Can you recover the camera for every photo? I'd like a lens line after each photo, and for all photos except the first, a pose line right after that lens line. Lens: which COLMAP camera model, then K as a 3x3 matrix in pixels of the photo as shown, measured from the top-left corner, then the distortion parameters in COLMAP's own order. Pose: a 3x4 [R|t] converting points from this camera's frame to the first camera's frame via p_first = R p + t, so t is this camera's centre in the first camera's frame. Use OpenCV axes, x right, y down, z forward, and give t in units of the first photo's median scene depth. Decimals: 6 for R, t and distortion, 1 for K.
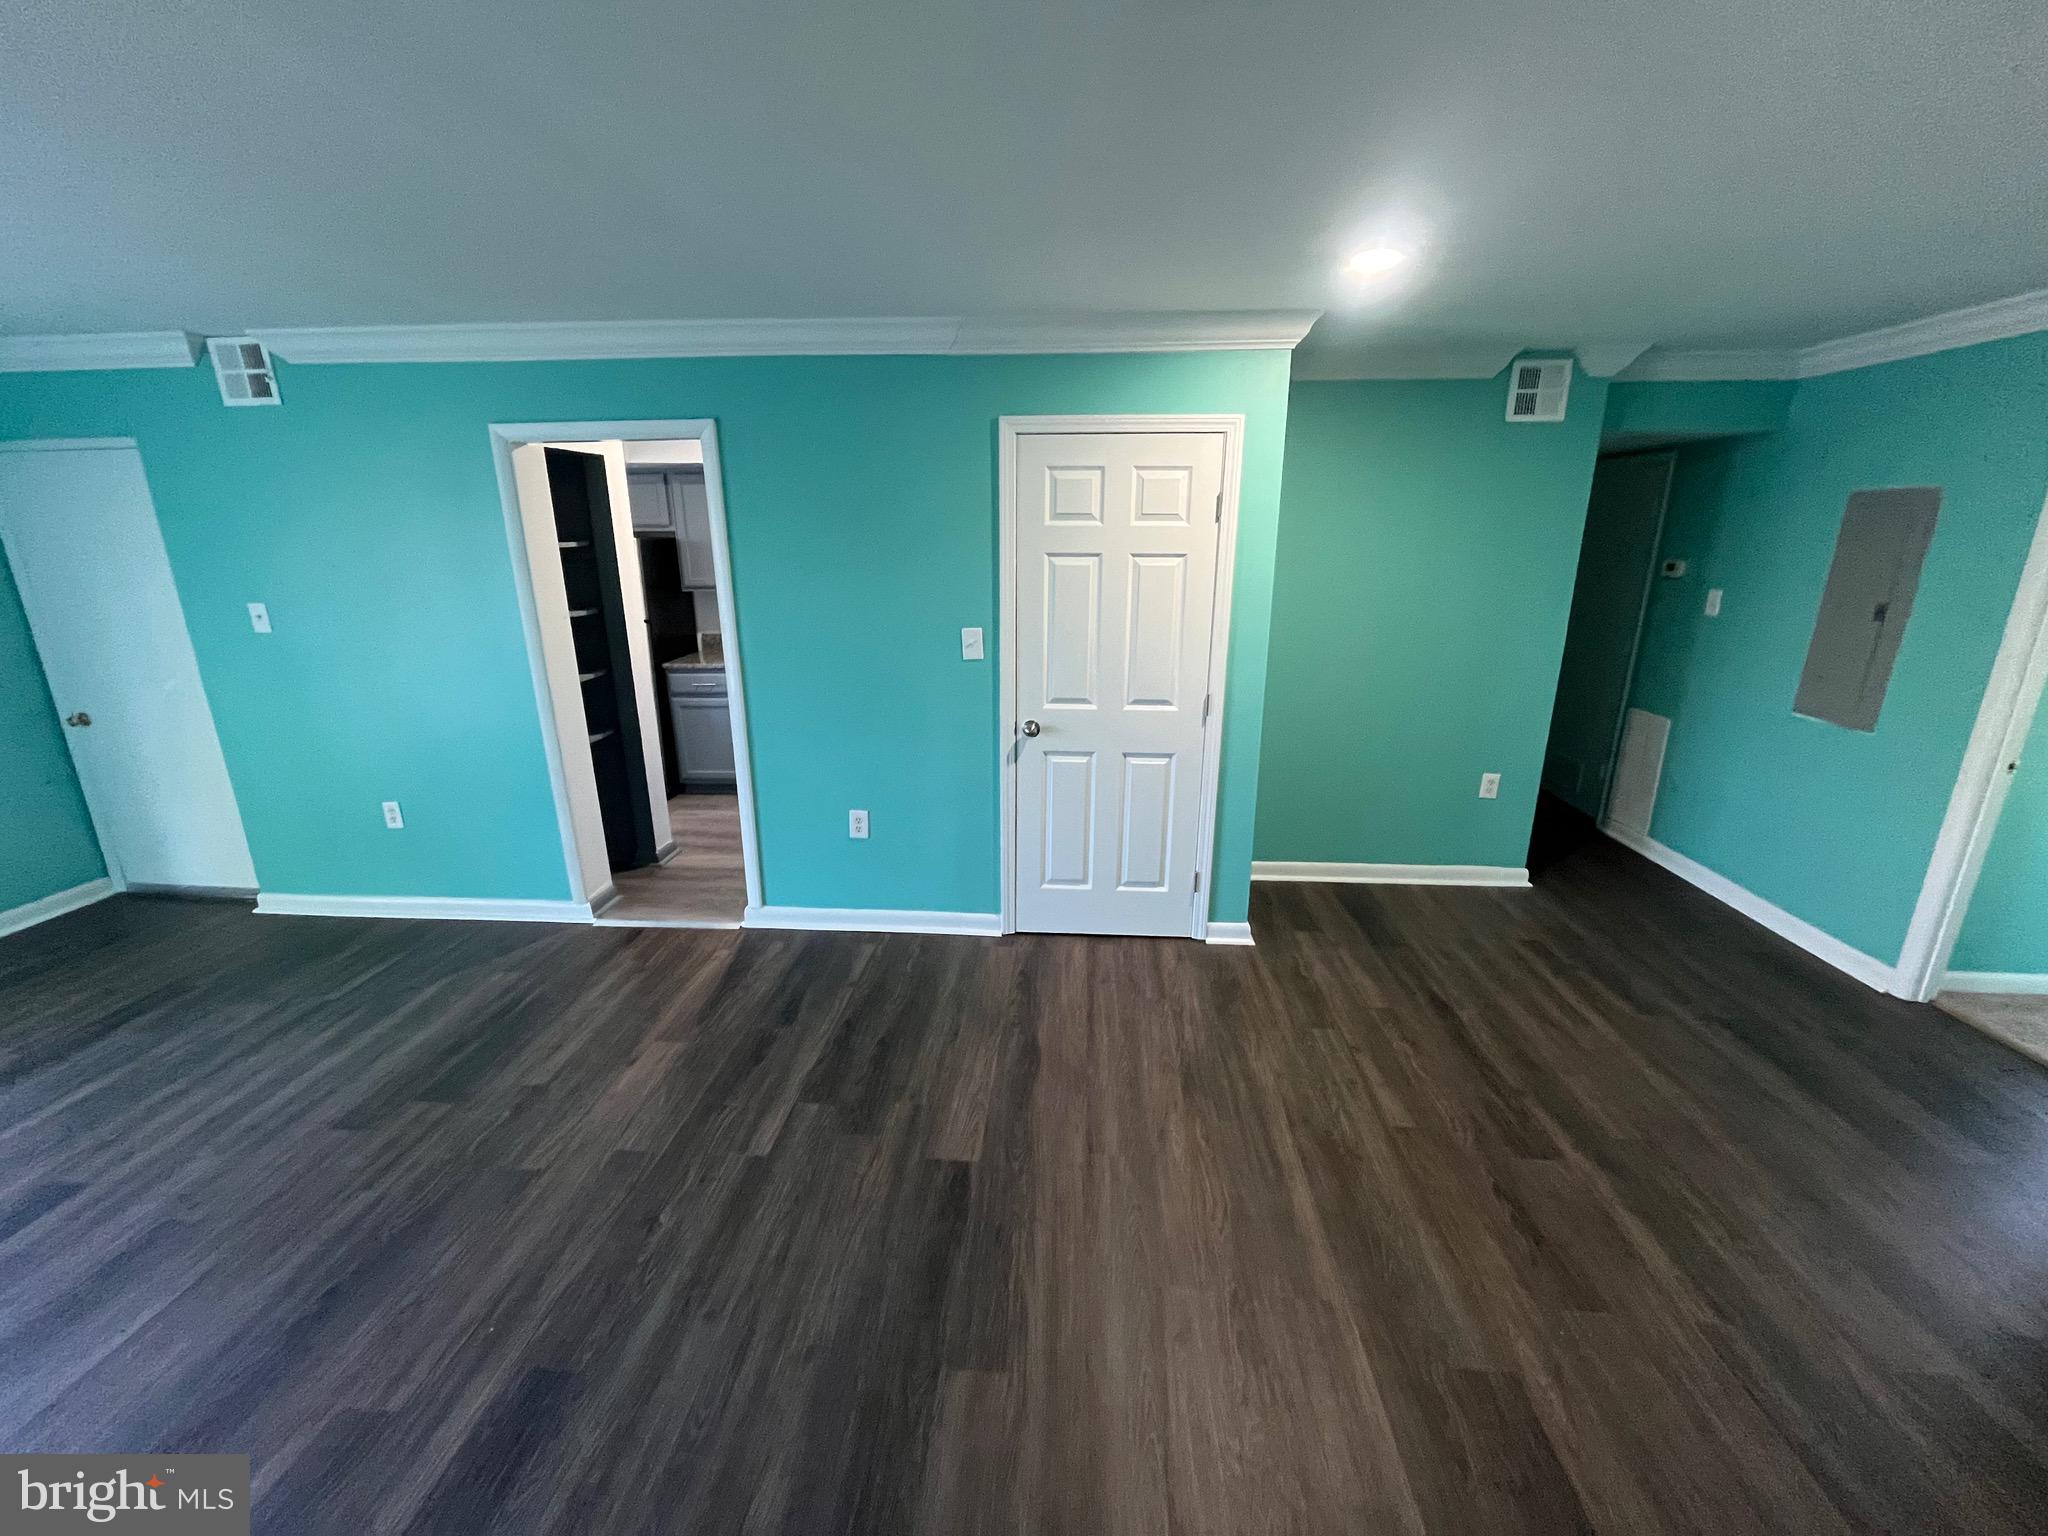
lens RADIAL K [[825.0, 0, 1019.2], [0, 825.0, 774.5], [0, 0, 1]] dist [-0.001383, -0.000268]
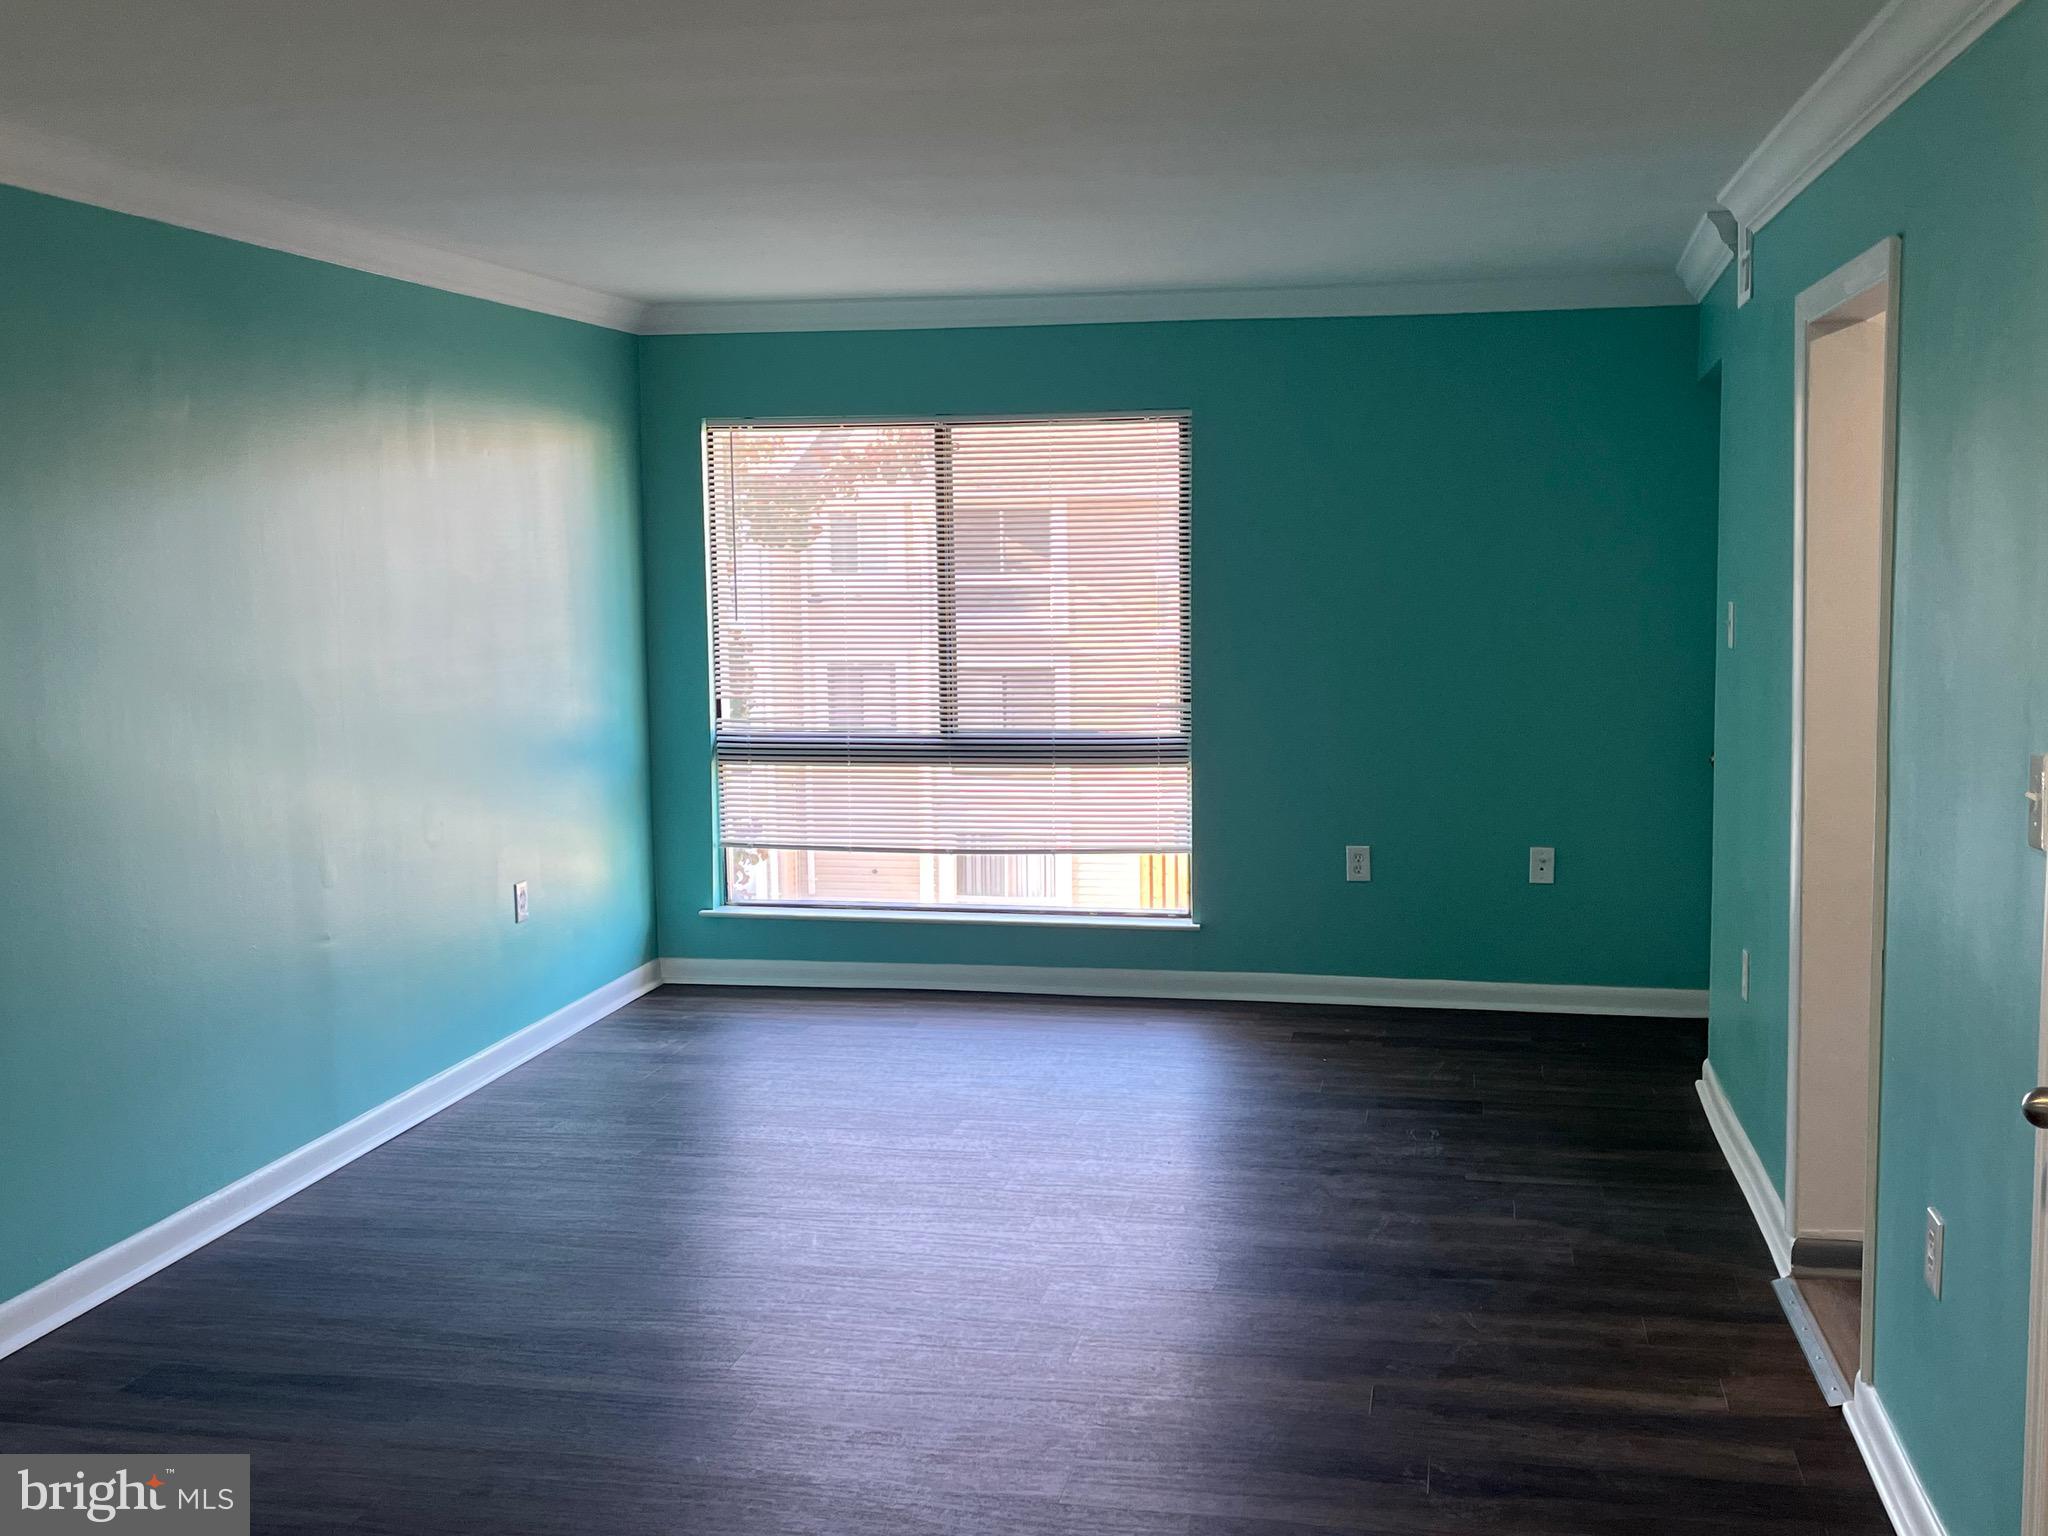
lens RADIAL K [[2151.2, 0, 1027.9], [0, 2151.2, 760.7], [0, 0, 1]] dist [0.054532, 0.000000]
pose [[-0.120168, 0.112384, -0.986372, 0.858250], [-0.270921, 0.952146, 0.141491, -0.191528], [0.955071, 0.284231, -0.083970, 0.696439]]
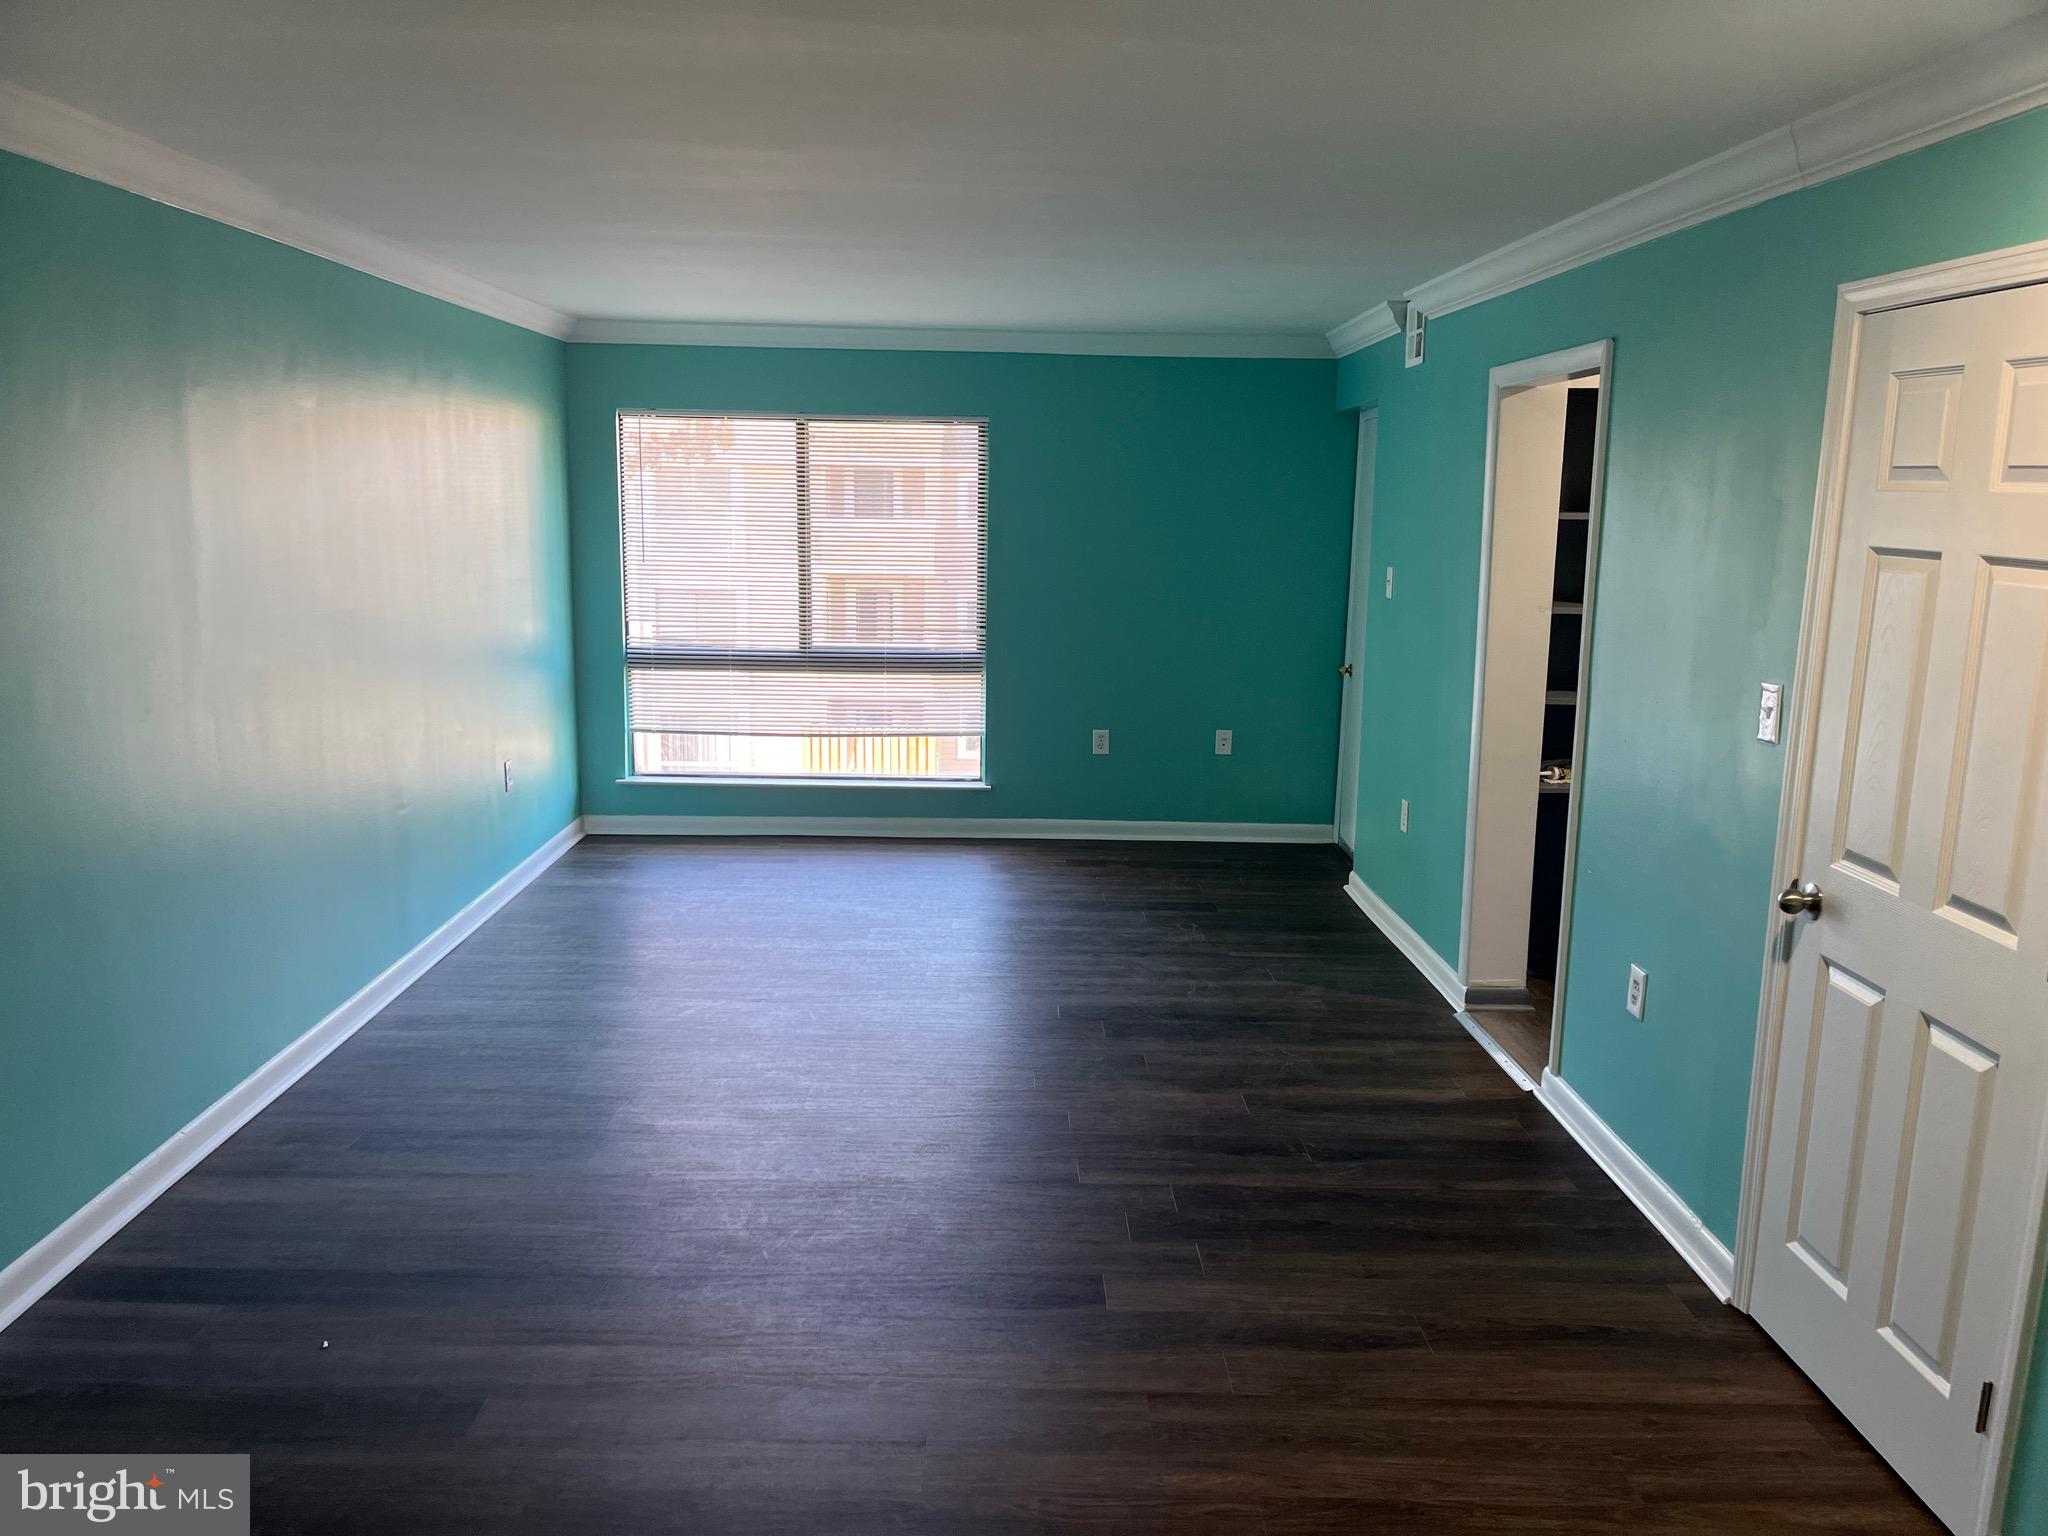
lens RADIAL K [[1569.6, 0, 1015.7], [0, 1569.6, 756.6], [0, 0, 1]] dist [0.063303, -0.008075]
pose [[0.093692, 0.173080, -0.980441, 0.914155], [-0.299631, 0.944019, 0.138017, -0.129749], [0.949443, 0.280840, 0.140307, 0.416930]]
